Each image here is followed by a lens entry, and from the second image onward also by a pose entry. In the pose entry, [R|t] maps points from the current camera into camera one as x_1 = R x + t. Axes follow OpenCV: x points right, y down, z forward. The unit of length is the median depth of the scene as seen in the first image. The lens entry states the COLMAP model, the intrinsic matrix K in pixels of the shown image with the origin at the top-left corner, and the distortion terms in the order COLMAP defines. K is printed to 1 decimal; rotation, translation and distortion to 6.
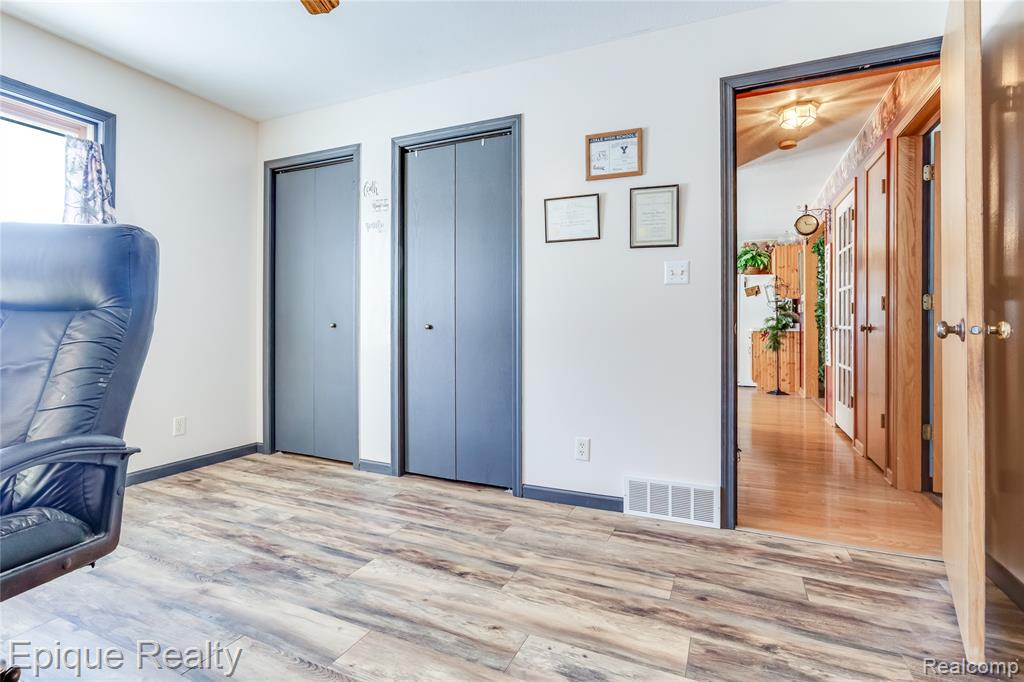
lens RADIAL K [[503.5, 0, 504.9], [0, 503.5, 322.8], [0, 0, 1]] dist [-0.047358, 0.025939]
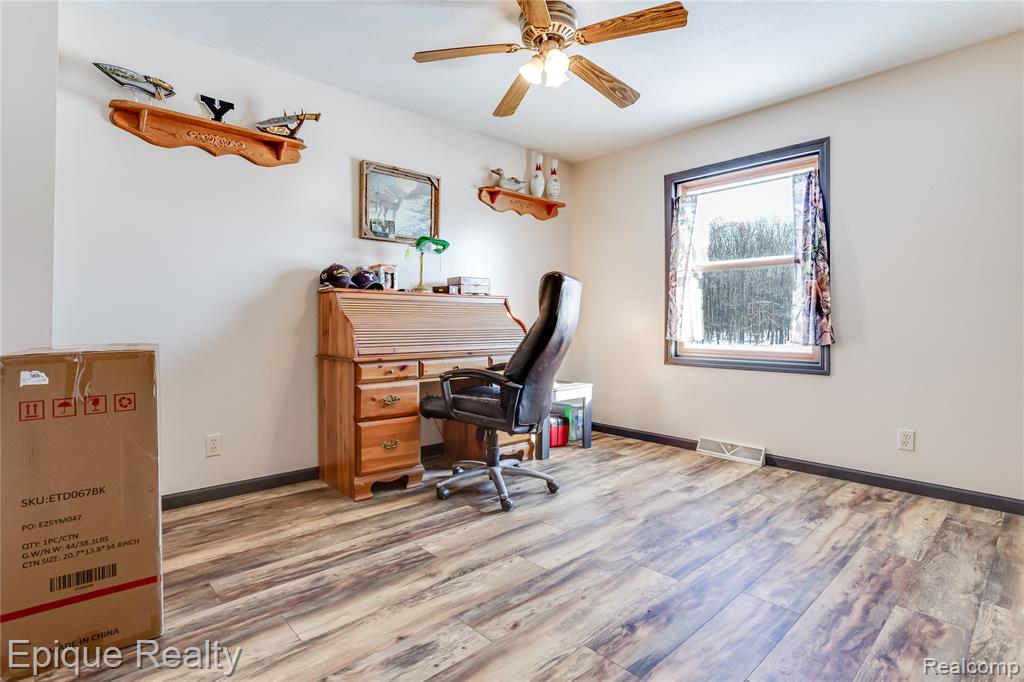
lens RADIAL K [[503.5, 0, 504.9], [0, 503.5, 322.8], [0, 0, 1]] dist [-0.047358, 0.025939]
pose [[-0.388059, -0.007534, -0.921604, 0.593923], [-0.002991, 0.999972, -0.006915, 0.004705], [0.921629, 0.000073, -0.388071, 0.883303]]
